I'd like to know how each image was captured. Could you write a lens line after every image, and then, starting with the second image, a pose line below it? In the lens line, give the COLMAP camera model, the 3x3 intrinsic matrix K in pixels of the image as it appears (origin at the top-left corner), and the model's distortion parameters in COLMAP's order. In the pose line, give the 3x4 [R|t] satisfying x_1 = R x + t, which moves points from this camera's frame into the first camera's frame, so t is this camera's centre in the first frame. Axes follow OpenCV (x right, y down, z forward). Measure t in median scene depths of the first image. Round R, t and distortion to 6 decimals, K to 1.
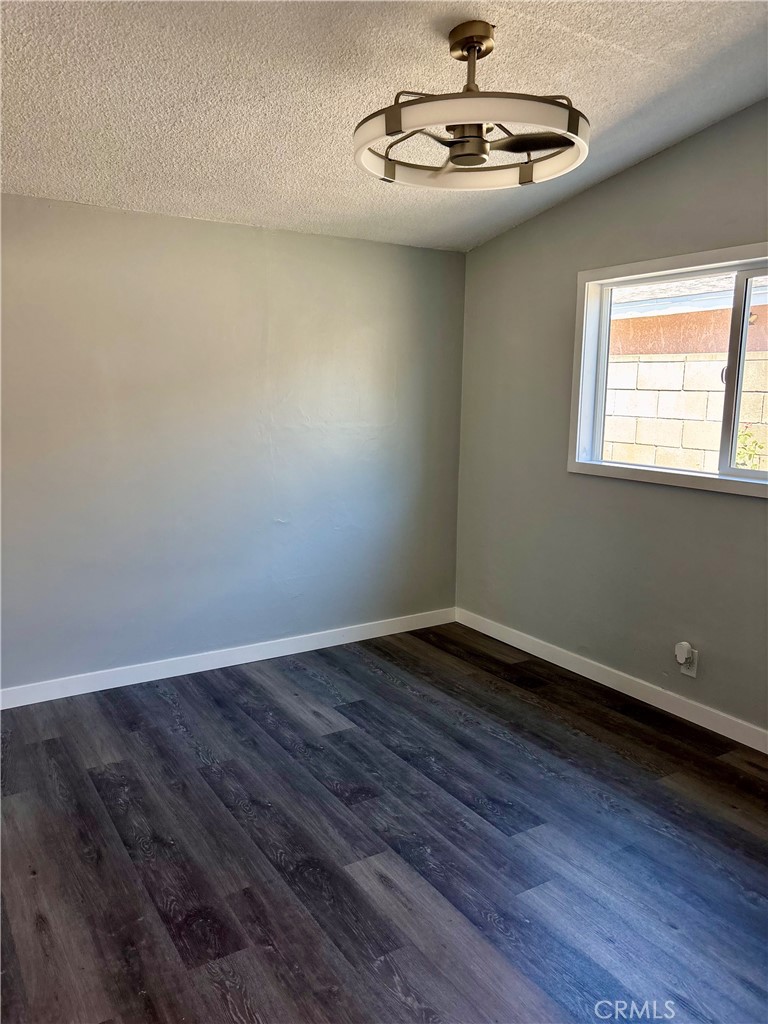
lens RADIAL K [[776.8, 0, 384.0], [0, 776.8, 512.0], [0, 0, 1]] dist [0.063053, -0.069823]
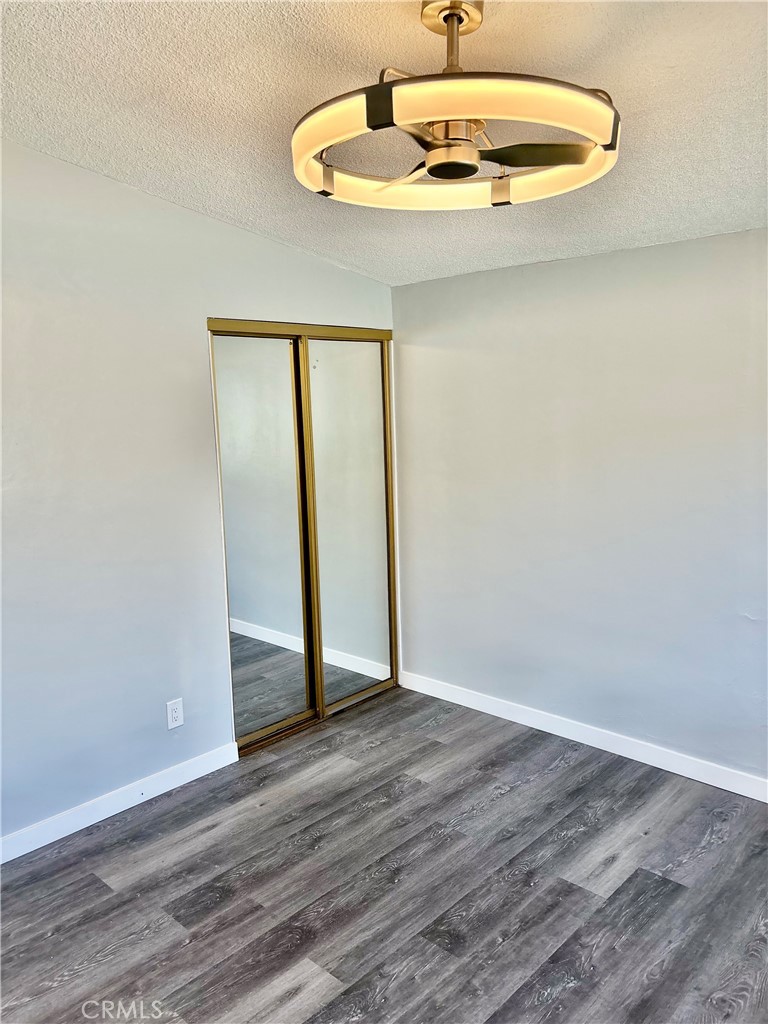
lens RADIAL K [[776.8, 0, 384.0], [0, 776.8, 512.0], [0, 0, 1]] dist [0.063053, -0.069823]
pose [[0.232857, 0.115081, -0.965678, 0.724683], [-0.115978, 0.989174, 0.089914, -0.164167], [0.965571, 0.091060, 0.243683, 0.686909]]
